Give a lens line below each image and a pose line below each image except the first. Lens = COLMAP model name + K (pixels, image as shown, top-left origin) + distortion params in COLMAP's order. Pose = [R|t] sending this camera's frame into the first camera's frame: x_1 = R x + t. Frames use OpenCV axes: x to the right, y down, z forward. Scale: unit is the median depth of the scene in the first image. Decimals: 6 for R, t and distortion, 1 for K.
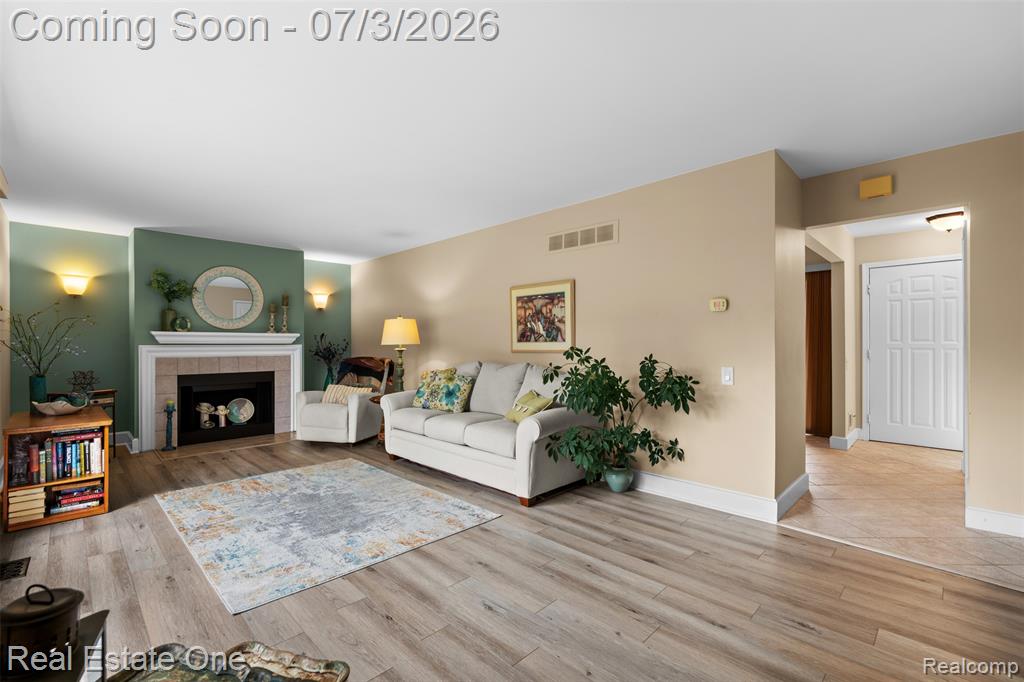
lens RADIAL K [[450.8, 0, 505.9], [0, 450.8, 355.8], [0, 0, 1]] dist [-0.005097, 0.001280]
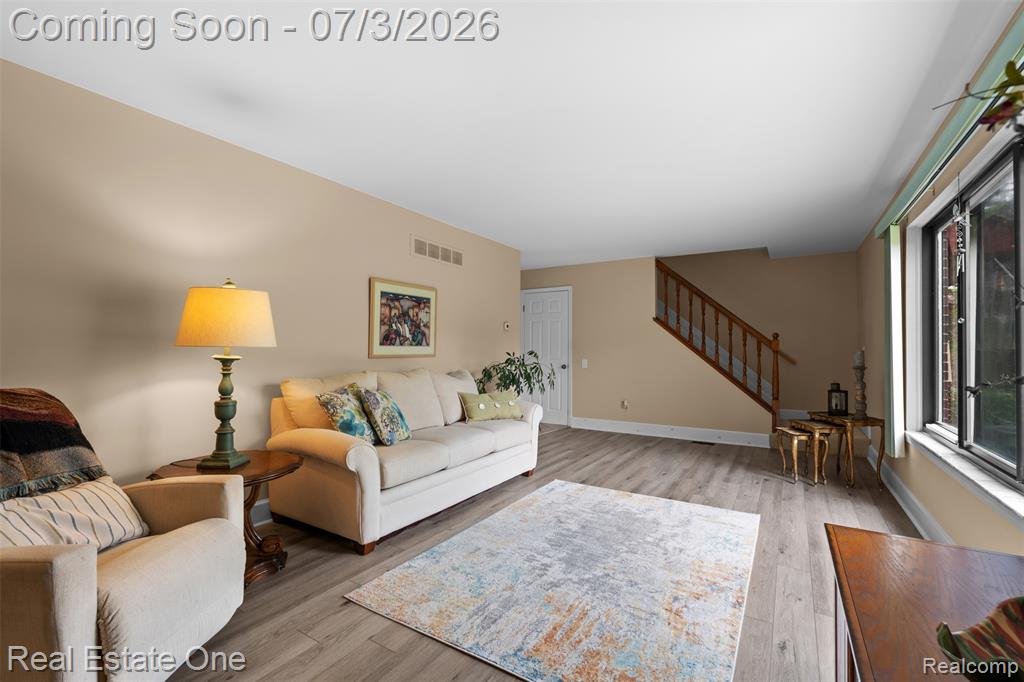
lens RADIAL K [[450.8, 0, 518.2], [0, 450.8, 350.7], [0, 0, 1]] dist [-0.005097, 0.001280]
pose [[-0.242855, -0.001697, 0.970061, -0.942648], [0.022287, 0.999725, 0.007328, -0.023603], [-0.969807, 0.023400, -0.242750, 1.065290]]
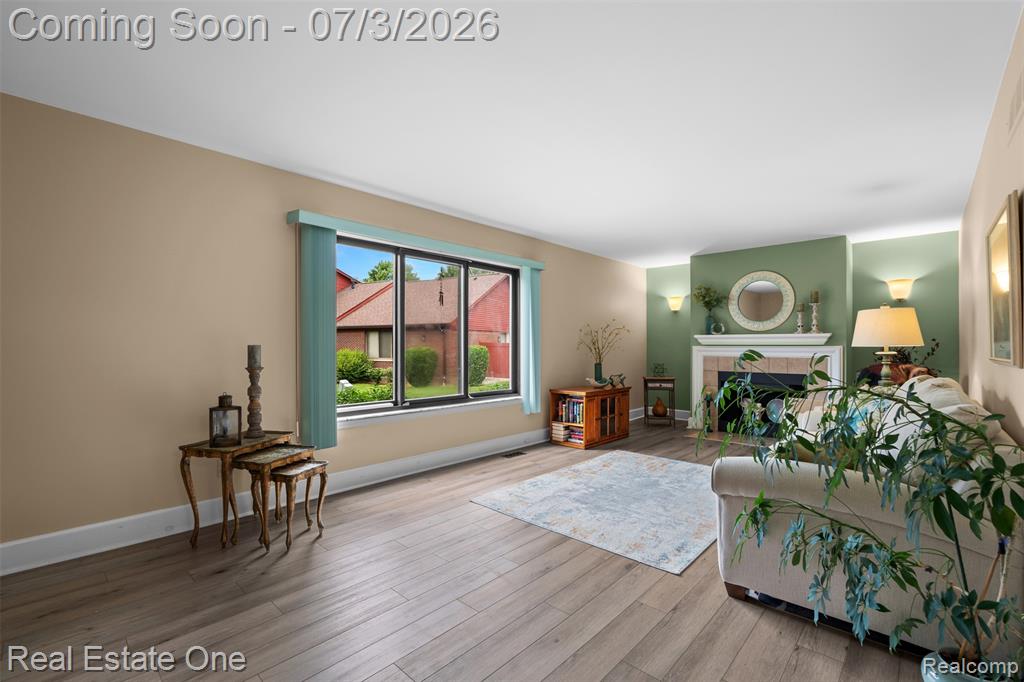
lens RADIAL K [[450.8, 0, 519.8], [0, 450.8, 348.5], [0, 0, 1]] dist [-0.005097, 0.001280]
pose [[0.055479, 0.009265, -0.998417, 0.541872], [-0.028591, 0.999562, 0.007686, -0.013827], [0.998050, 0.028119, 0.055719, 0.517698]]
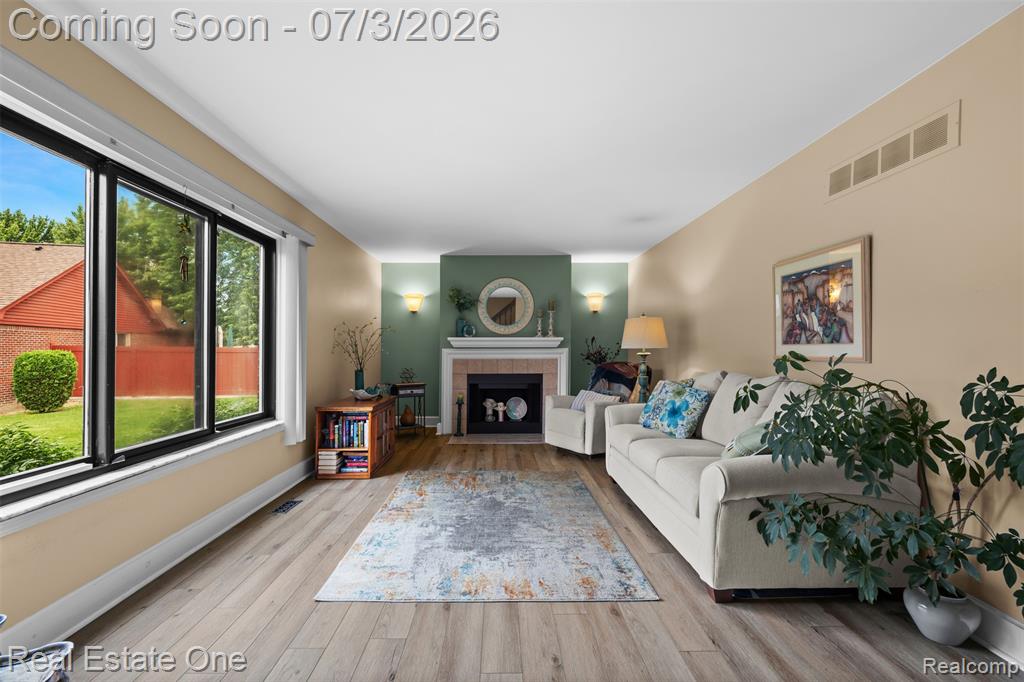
lens RADIAL K [[450.8, 0, 500.3], [0, 450.8, 357.8], [0, 0, 1]] dist [-0.005097, 0.001280]
pose [[0.714608, 0.014268, -0.699380, 0.215657], [-0.017395, 0.999845, 0.002624, -0.005698], [0.699309, 0.010291, 0.714746, 0.258946]]
